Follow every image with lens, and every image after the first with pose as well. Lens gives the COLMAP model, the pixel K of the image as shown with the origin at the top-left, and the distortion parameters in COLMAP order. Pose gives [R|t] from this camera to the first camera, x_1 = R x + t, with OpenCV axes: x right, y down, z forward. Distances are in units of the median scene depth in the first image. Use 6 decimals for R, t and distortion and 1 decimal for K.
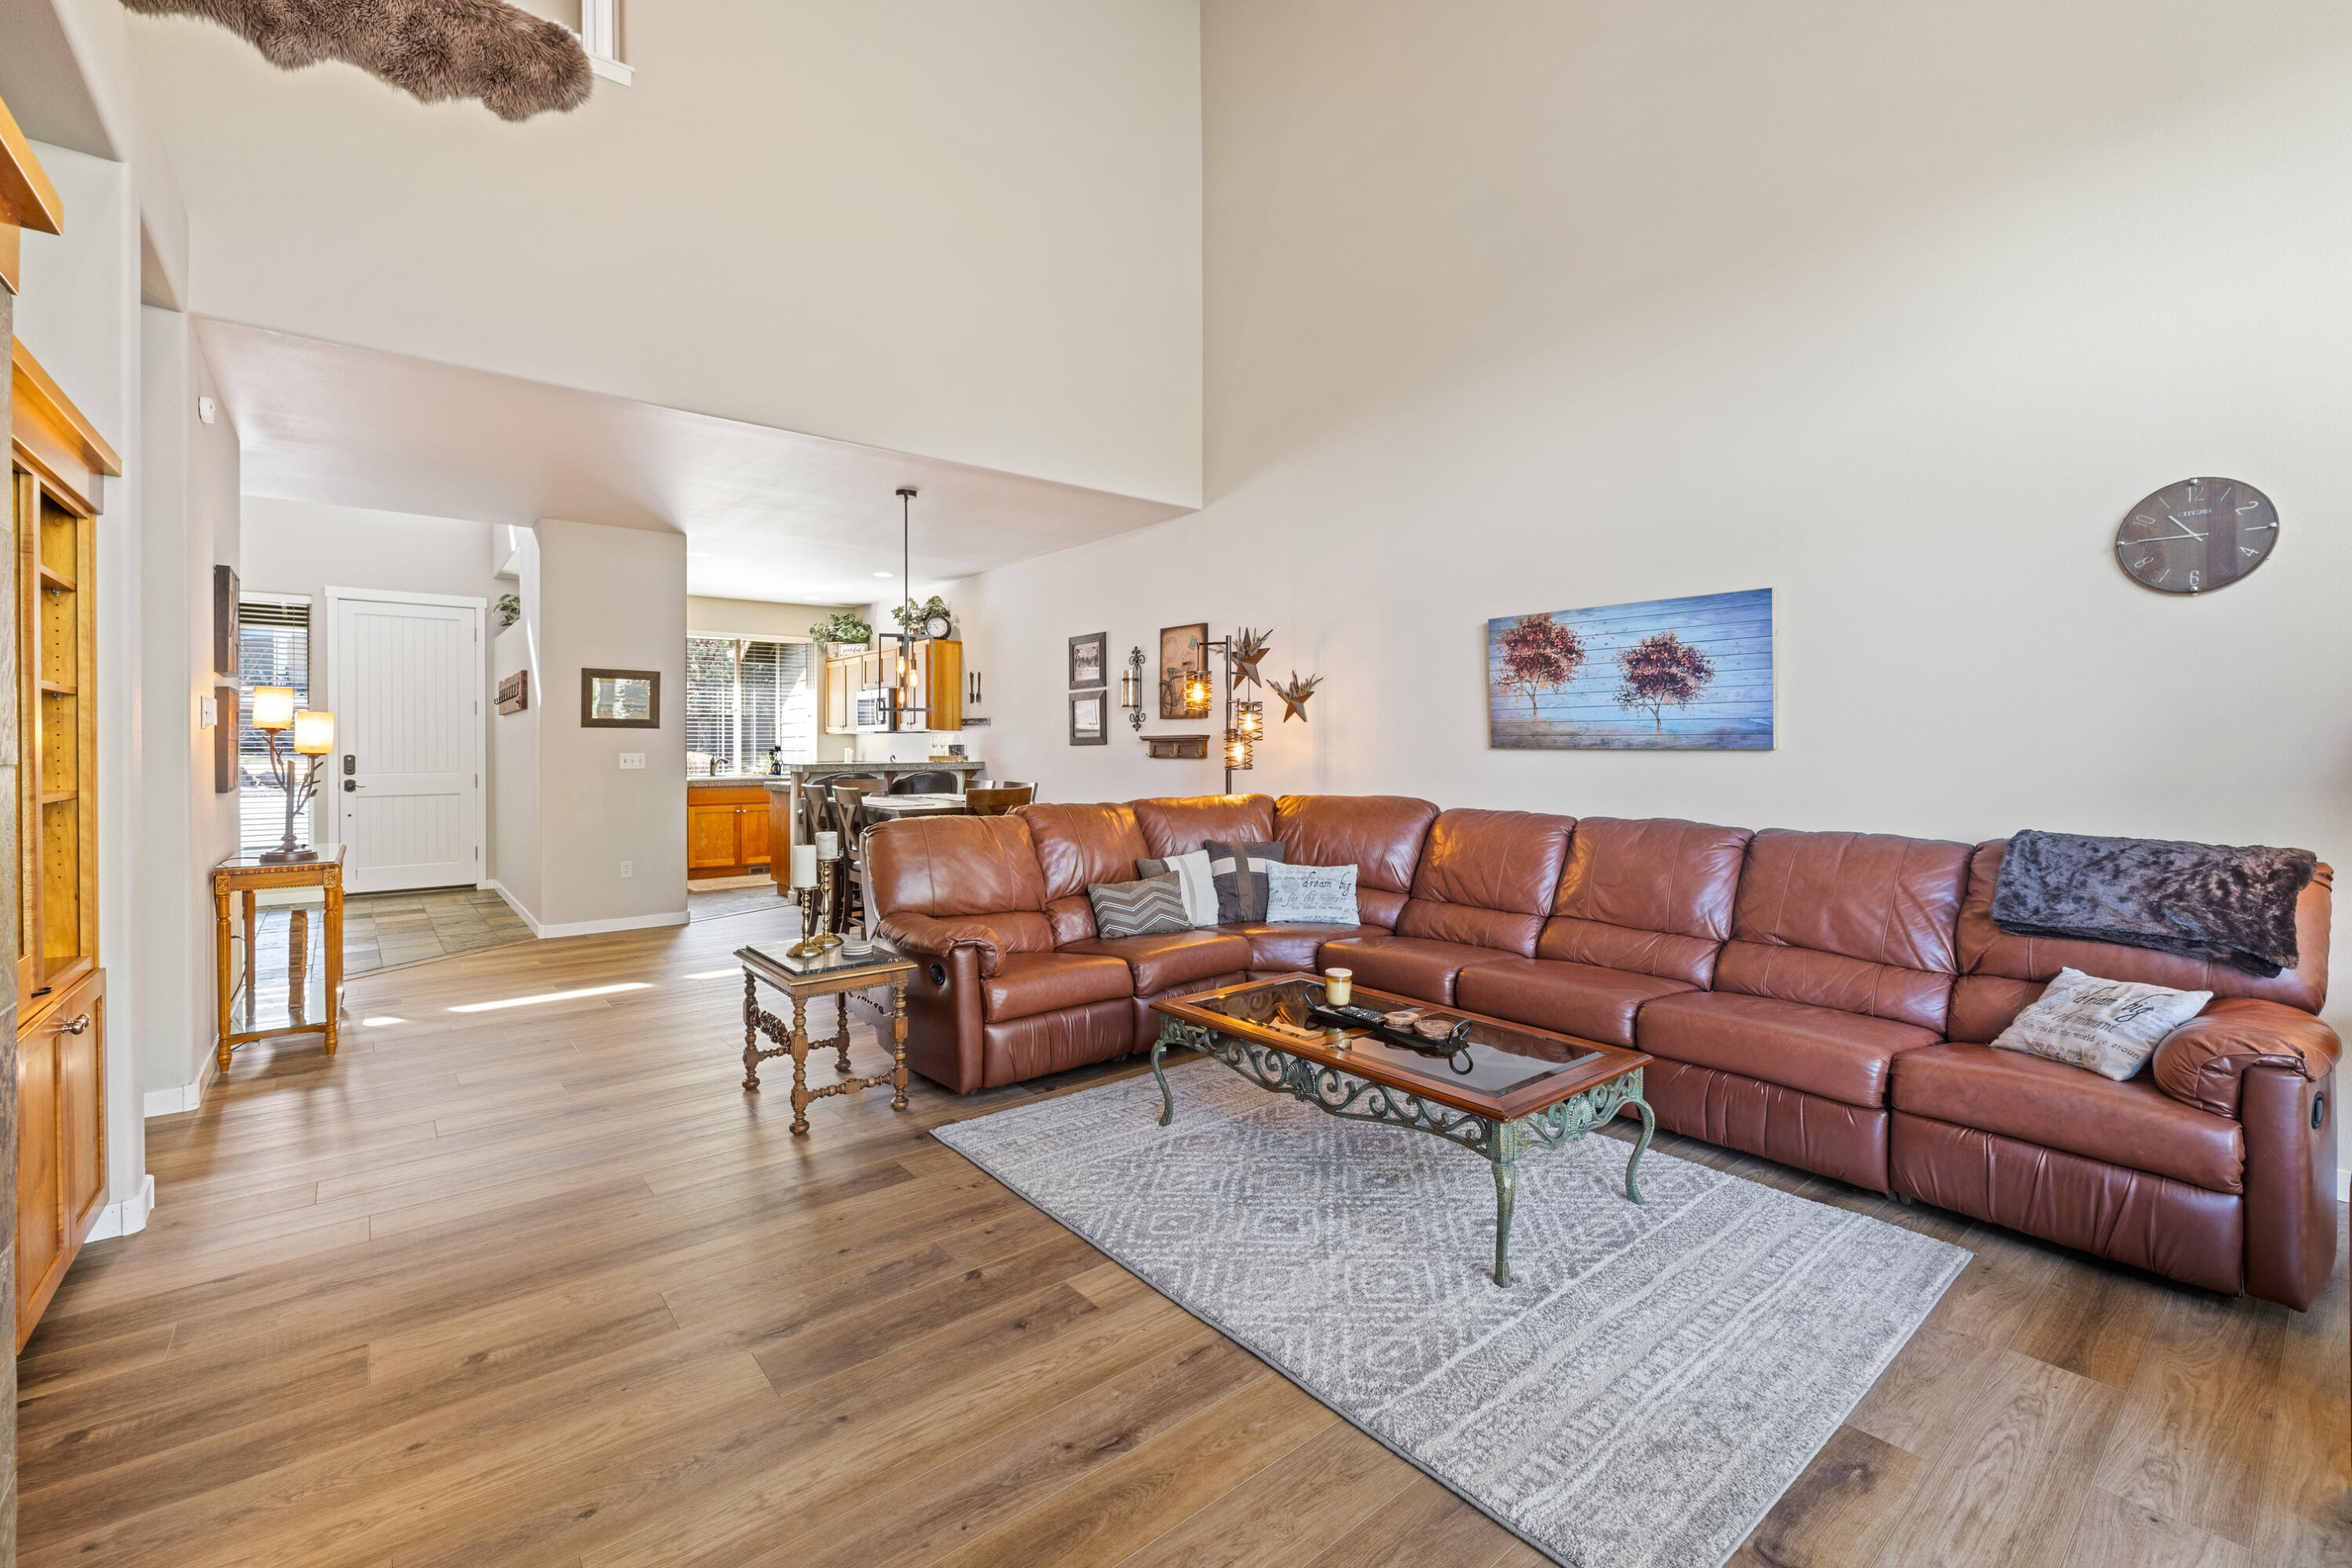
lens RADIAL K [[988.7, 0, 1180.2], [0, 988.7, 782.4], [0, 0, 1]] dist [-0.001885, -0.000148]
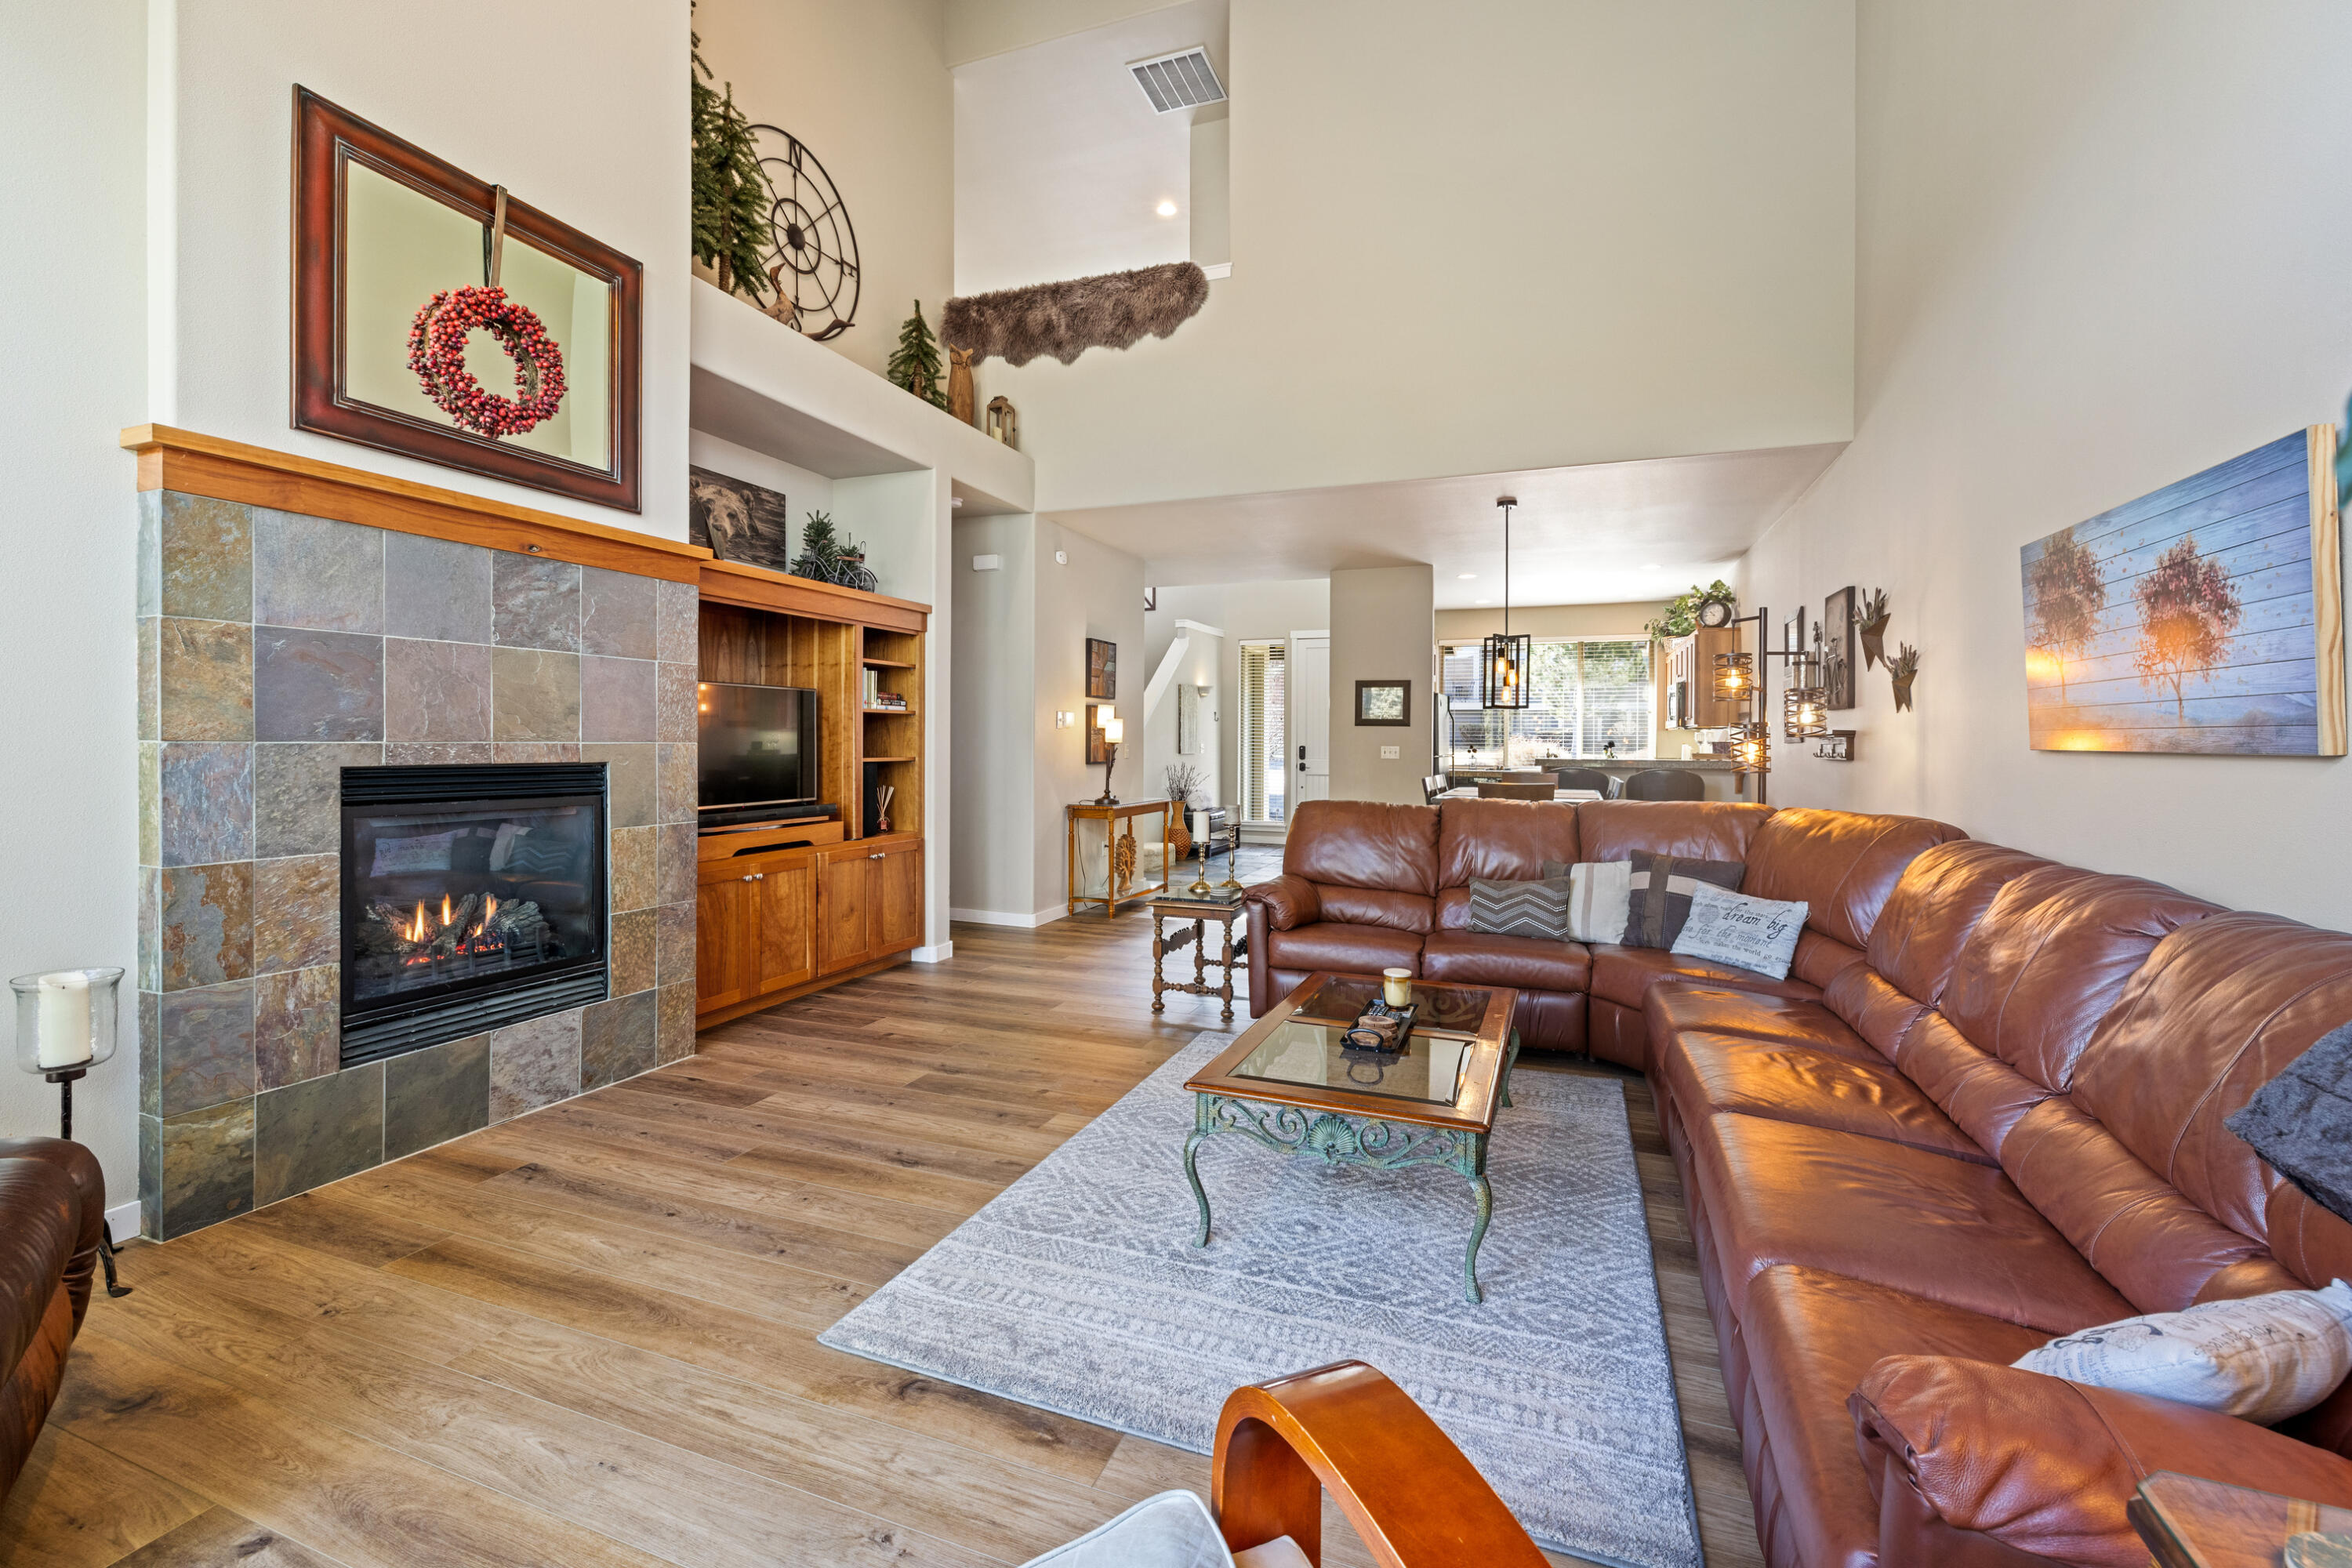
lens RADIAL K [[988.7, 0, 1180.2], [0, 988.7, 782.4], [0, 0, 1]] dist [-0.001885, -0.000148]
pose [[0.496607, 0.042254, -0.866946, 0.709934], [-0.039722, 0.998874, 0.025930, -0.010090], [0.867066, 0.021560, 0.497726, 0.256078]]
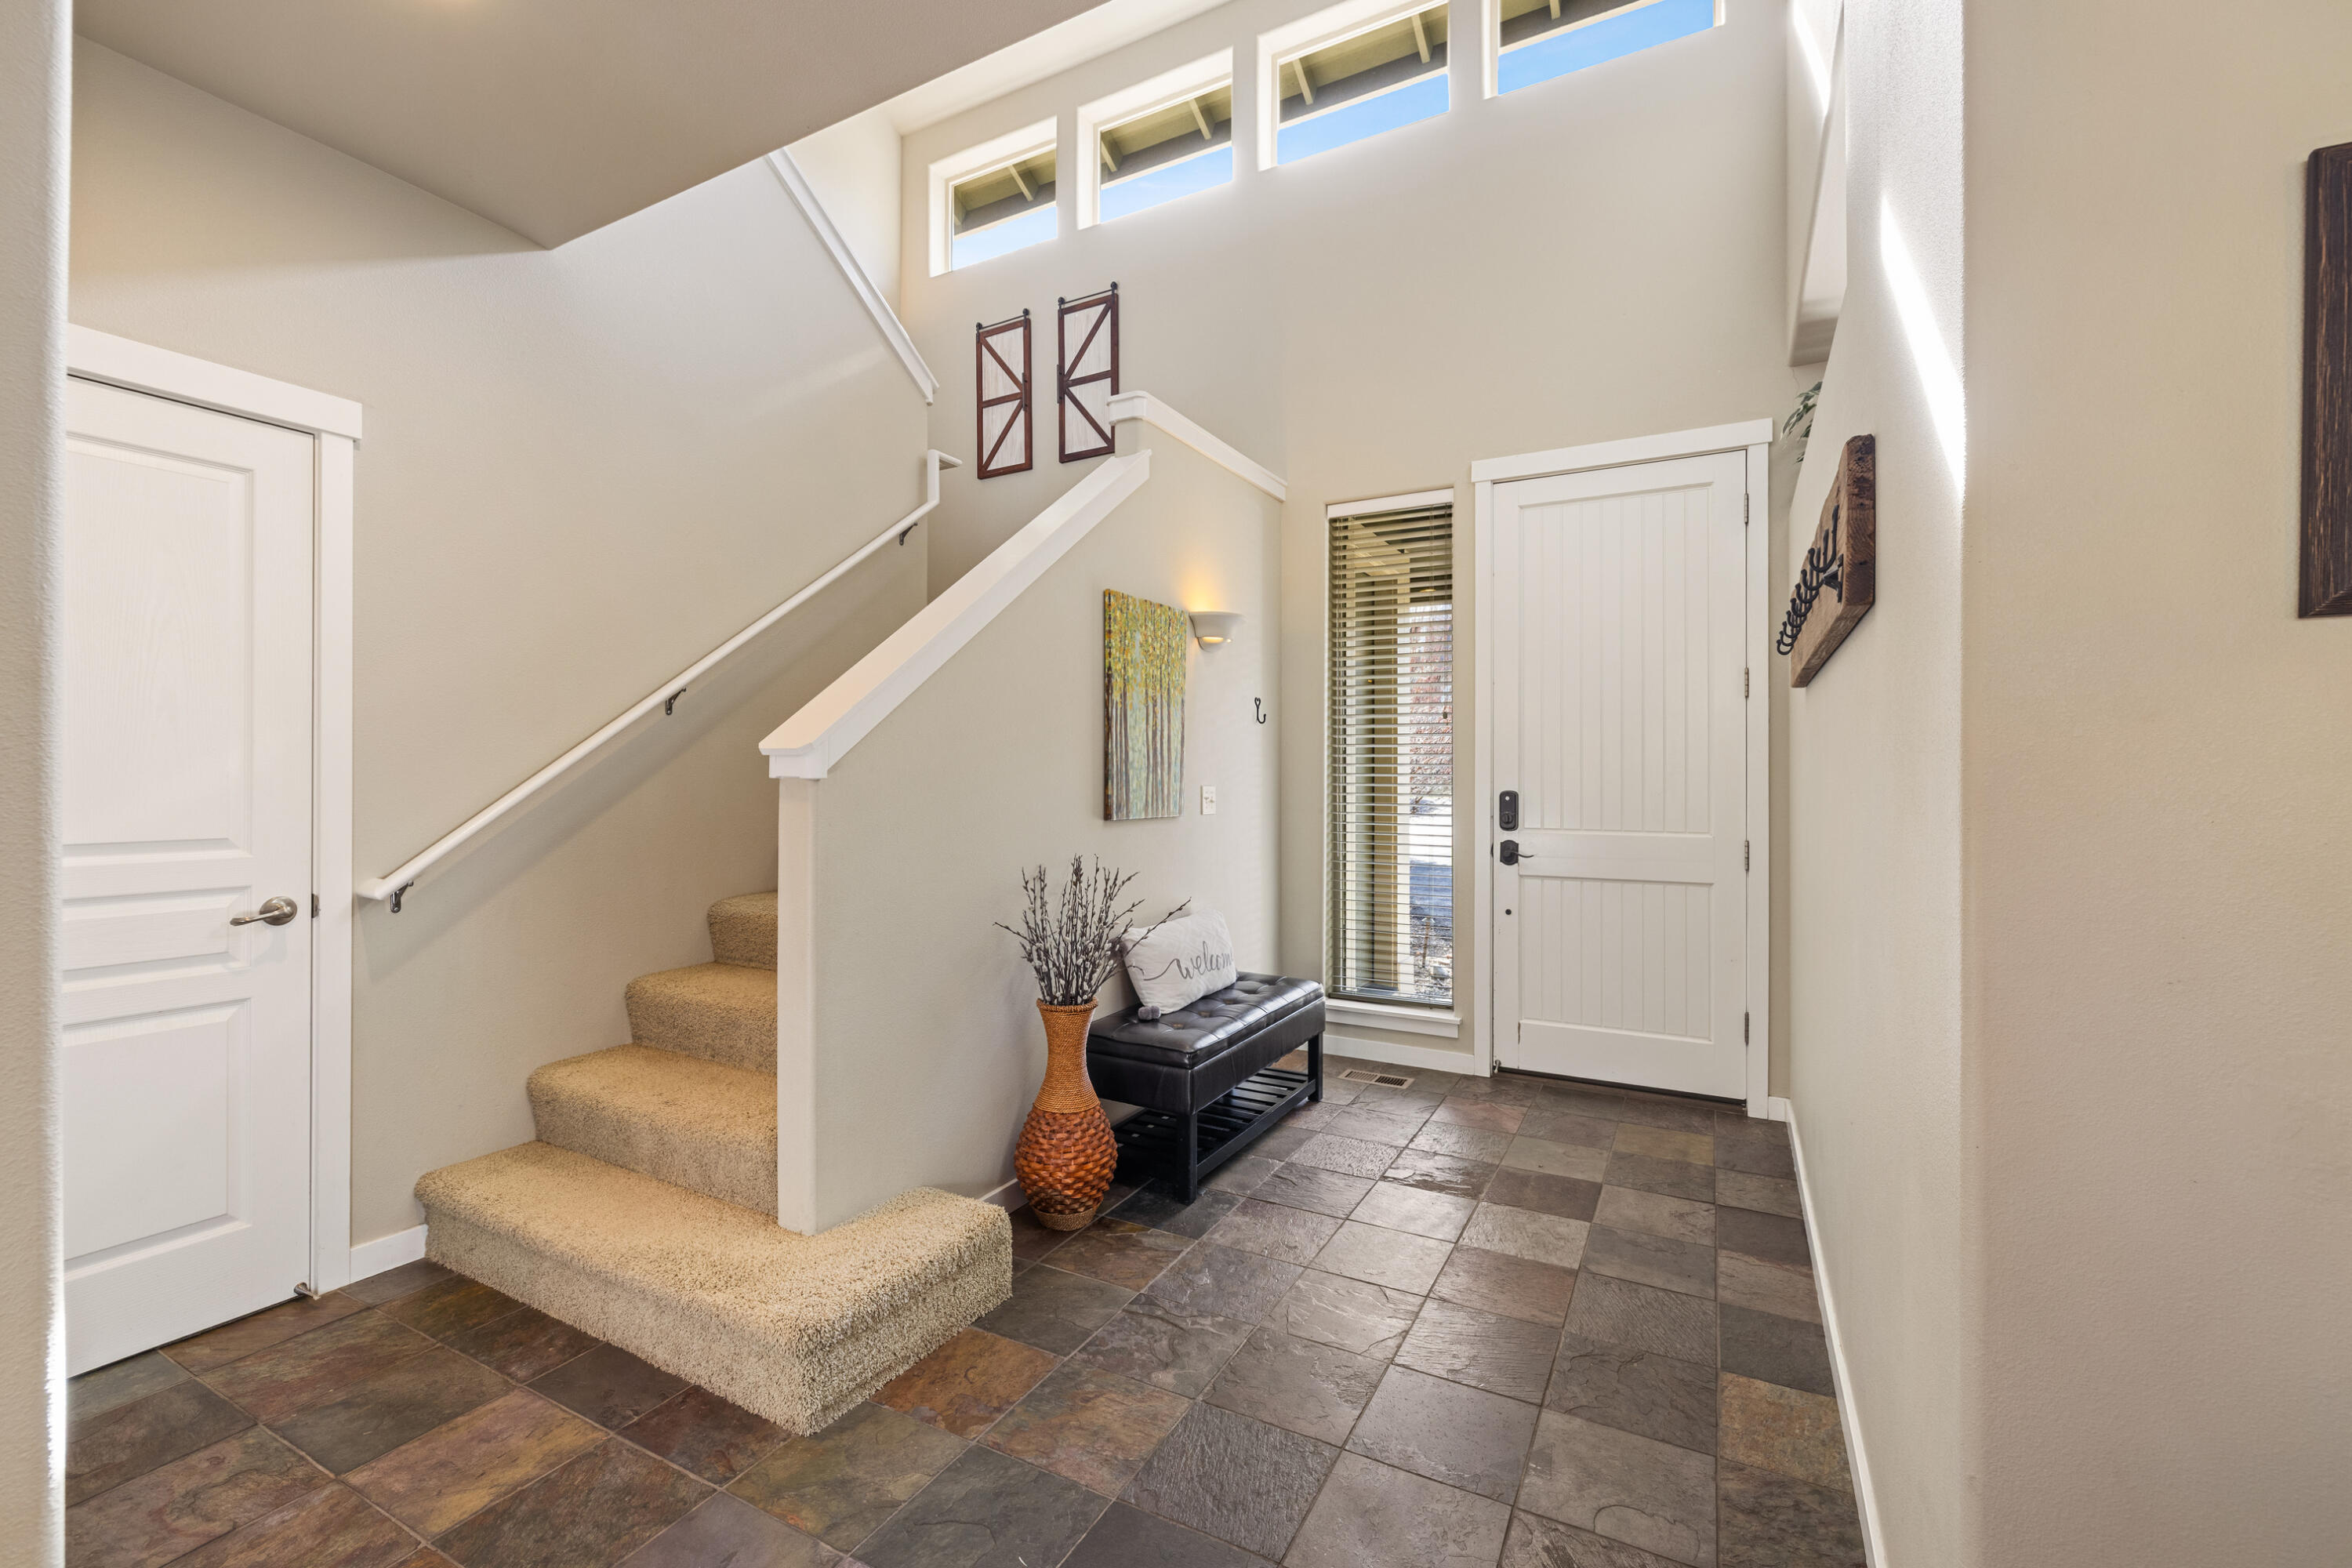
lens RADIAL K [[988.7, 0, 1180.2], [0, 988.7, 782.4], [0, 0, 1]] dist [-0.001885, -0.000148]
pose [[0.371229, -0.002276, -0.928538, -0.917778], [-0.037769, 0.999132, -0.017549, -0.037034], [0.927773, 0.041585, 0.370821, 1.389849]]
